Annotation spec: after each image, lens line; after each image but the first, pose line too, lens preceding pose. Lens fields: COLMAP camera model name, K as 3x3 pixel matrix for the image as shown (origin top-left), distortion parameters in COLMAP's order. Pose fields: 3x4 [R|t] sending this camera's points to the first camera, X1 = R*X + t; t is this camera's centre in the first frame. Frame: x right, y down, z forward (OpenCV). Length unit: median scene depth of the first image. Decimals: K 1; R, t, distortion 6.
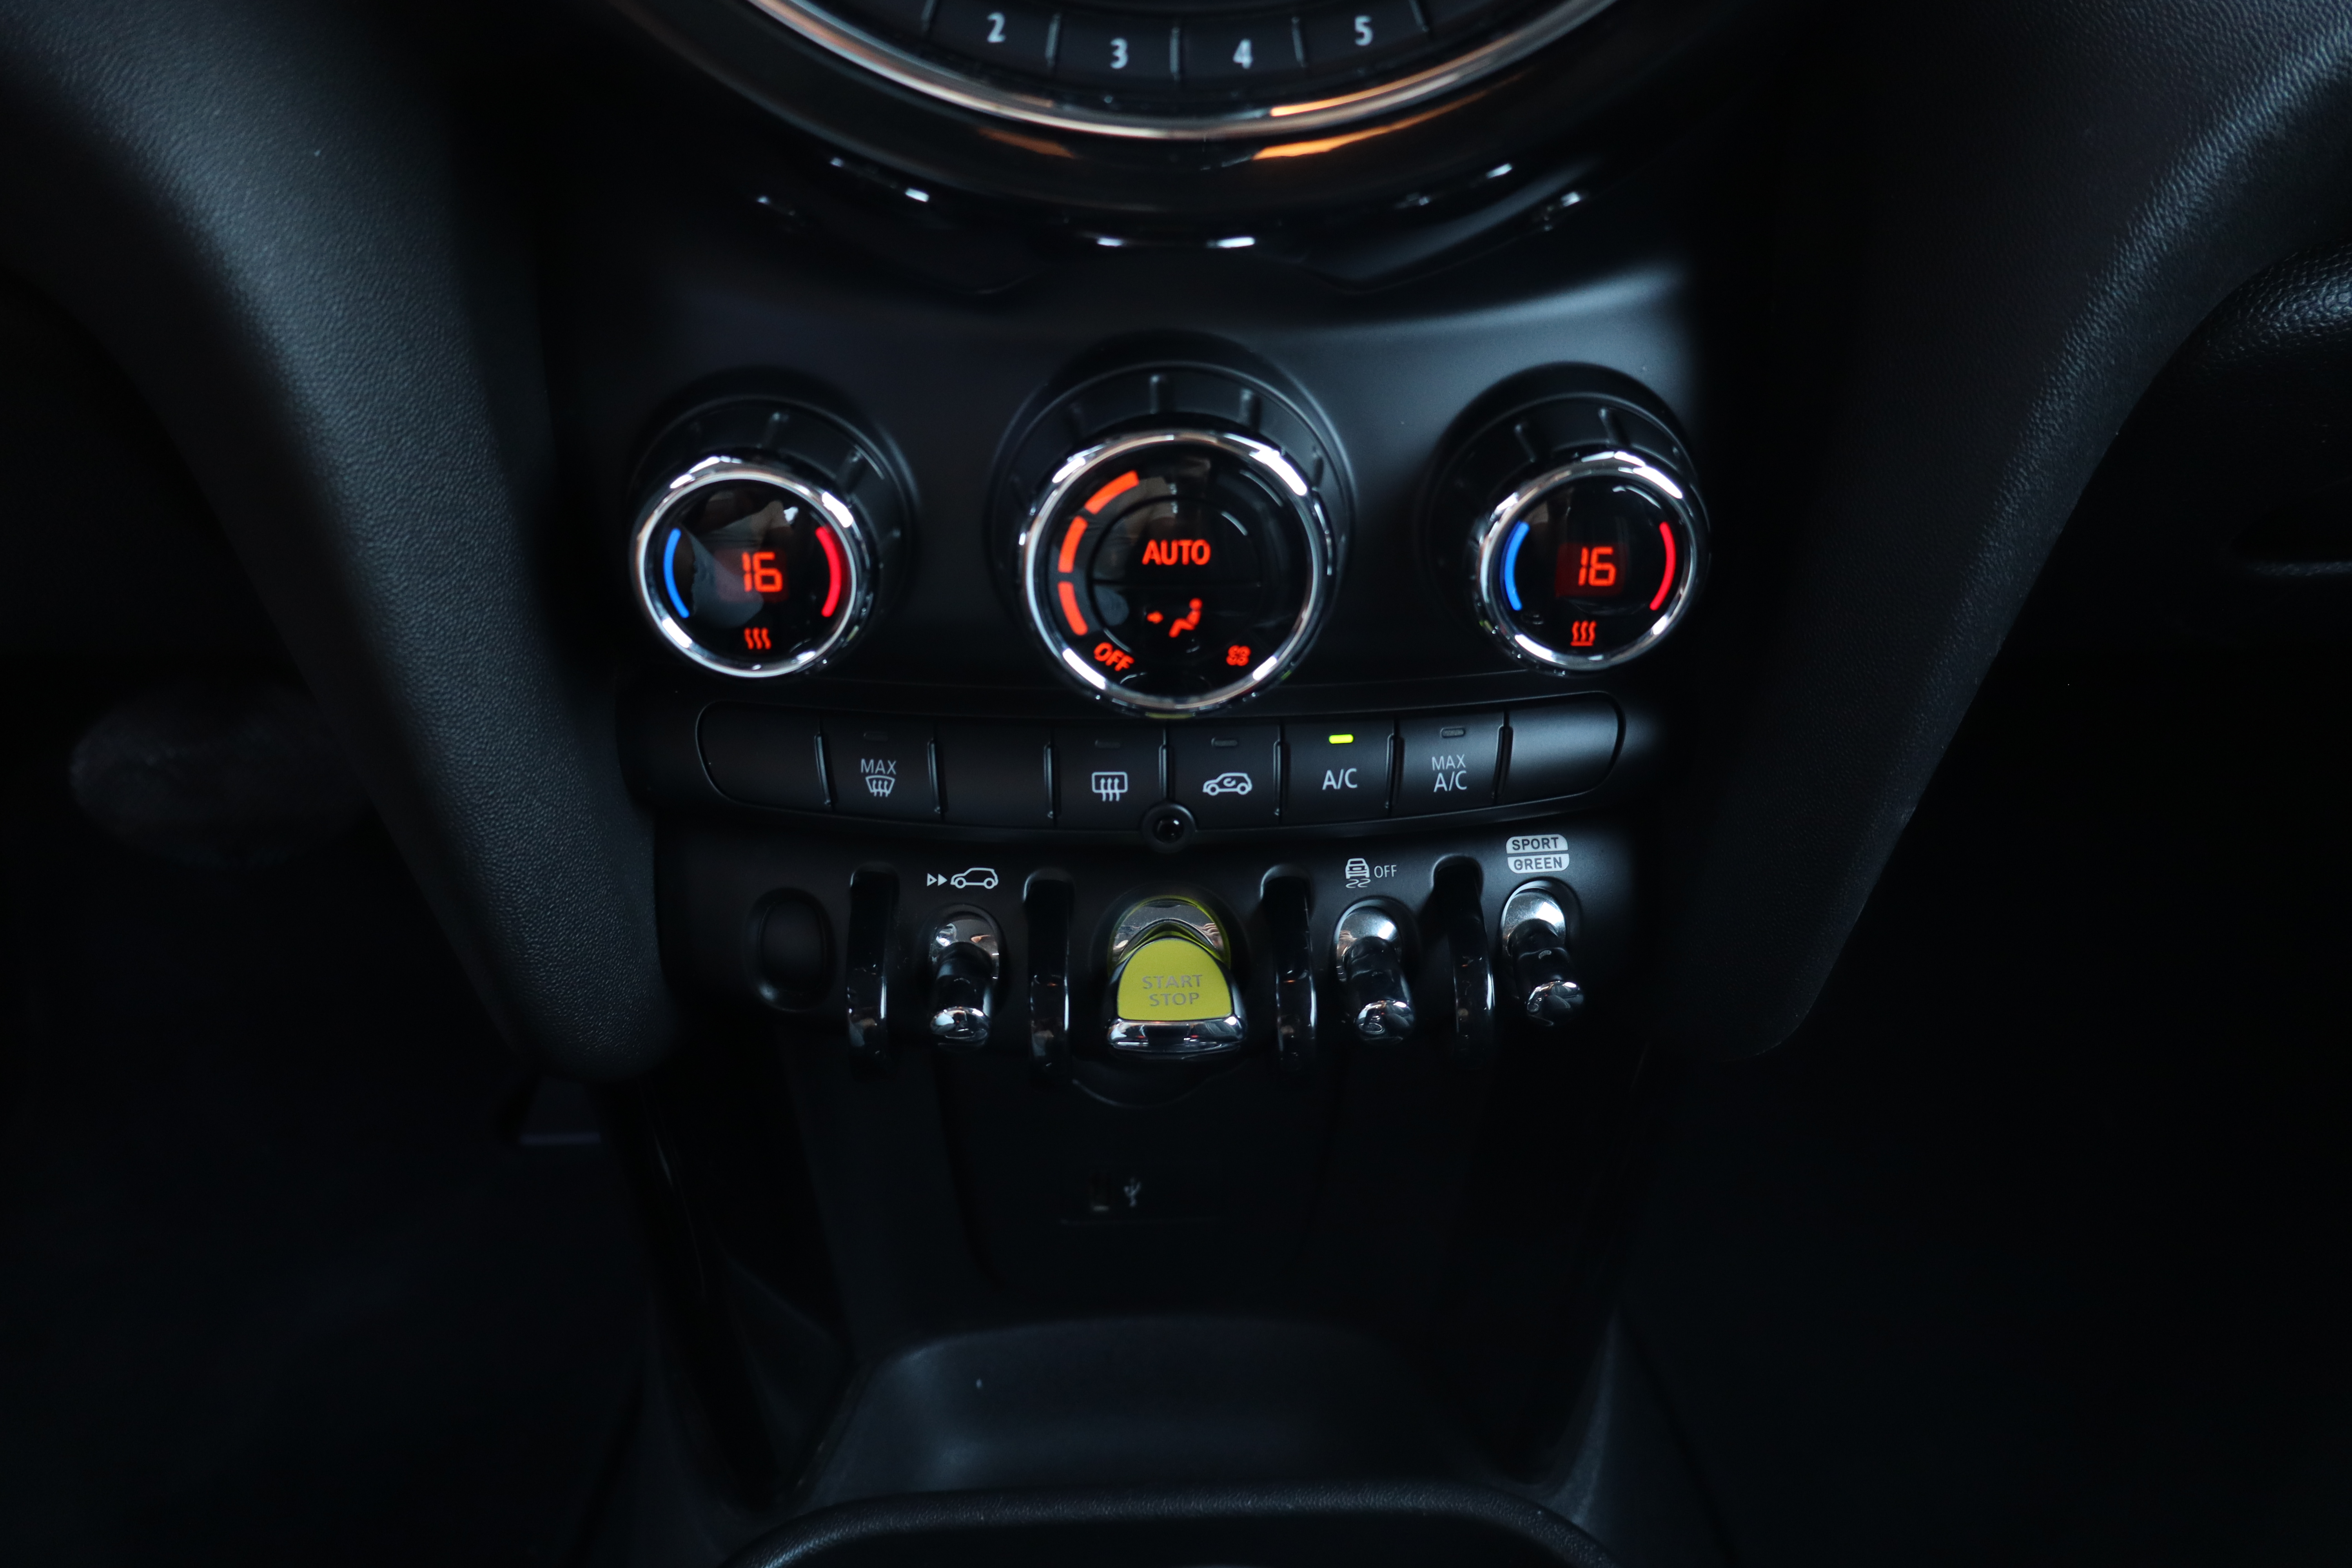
lens RADIAL K [[1954.7, 0, 1167.9], [0, 1954.7, 780.1], [0, 0, 1]] dist [0.001522, 0.012913]
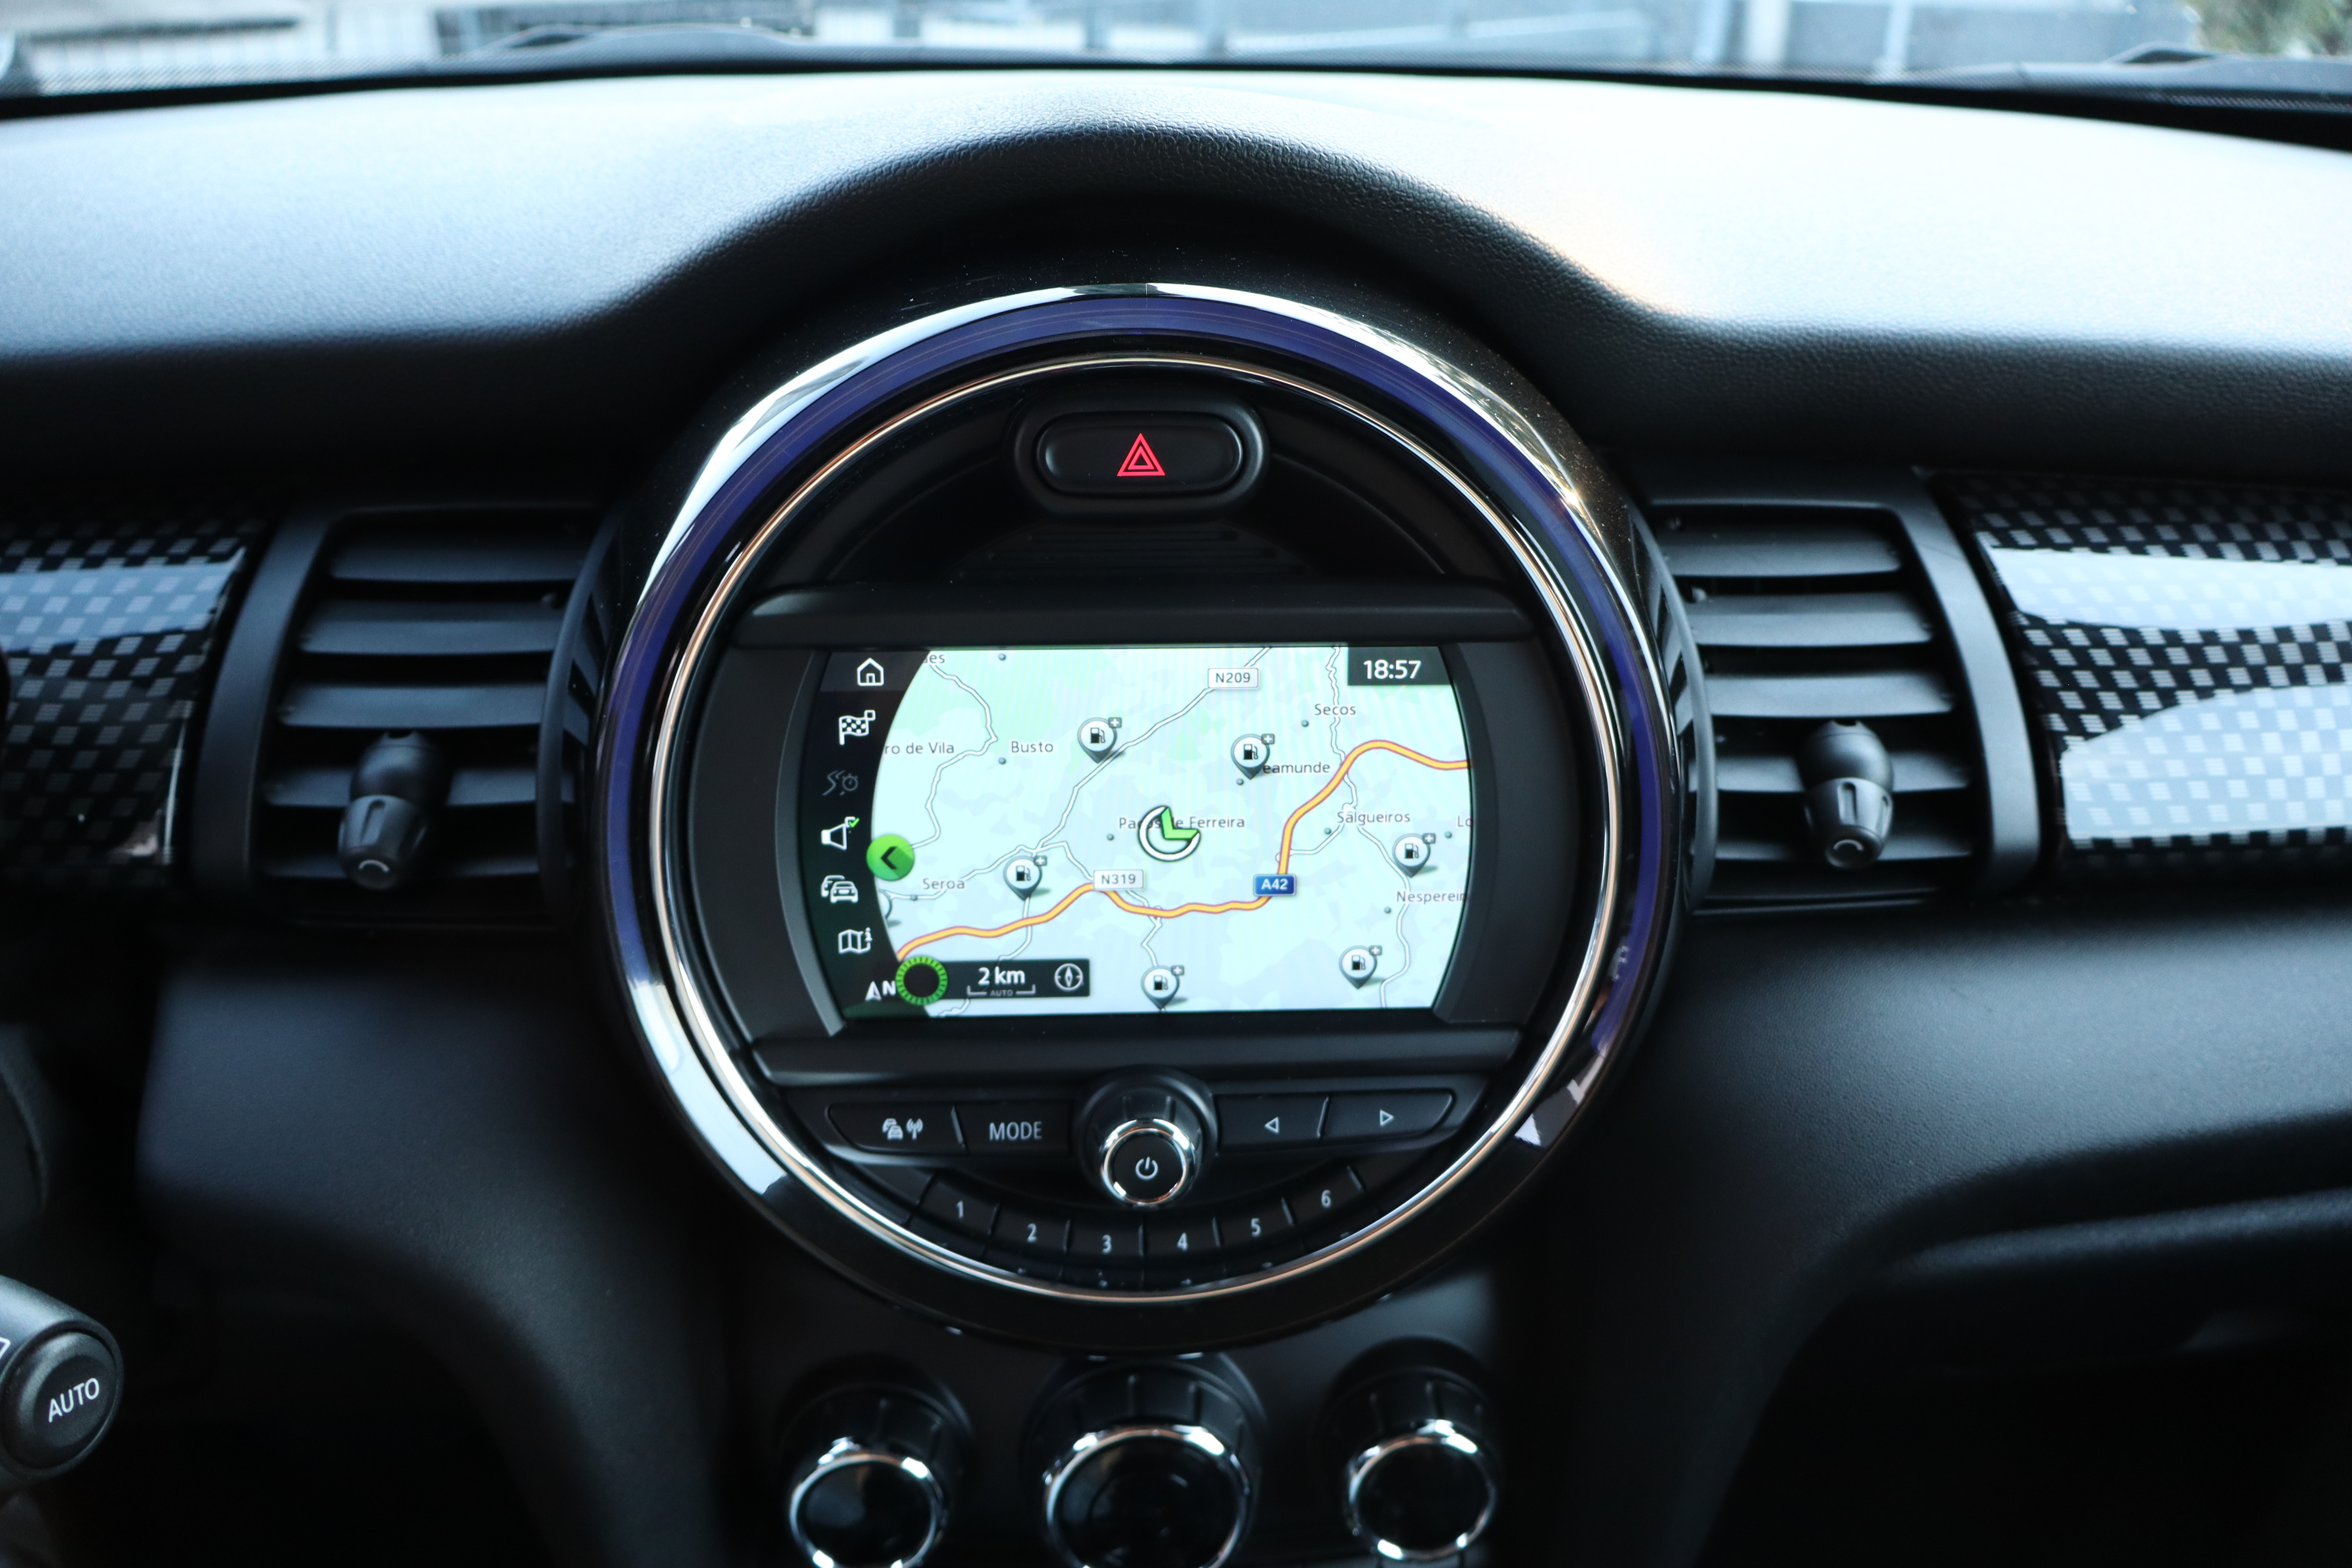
lens RADIAL K [[1954.7, 0, 1168.8], [0, 1954.7, 780.2], [0, 0, 1]] dist [0.001522, 0.012913]
pose [[0.999923, -0.011390, 0.004965, 0.019152], [0.012056, 0.986082, -0.165819, -0.397075], [-0.003007, 0.165866, 0.986144, -0.561917]]
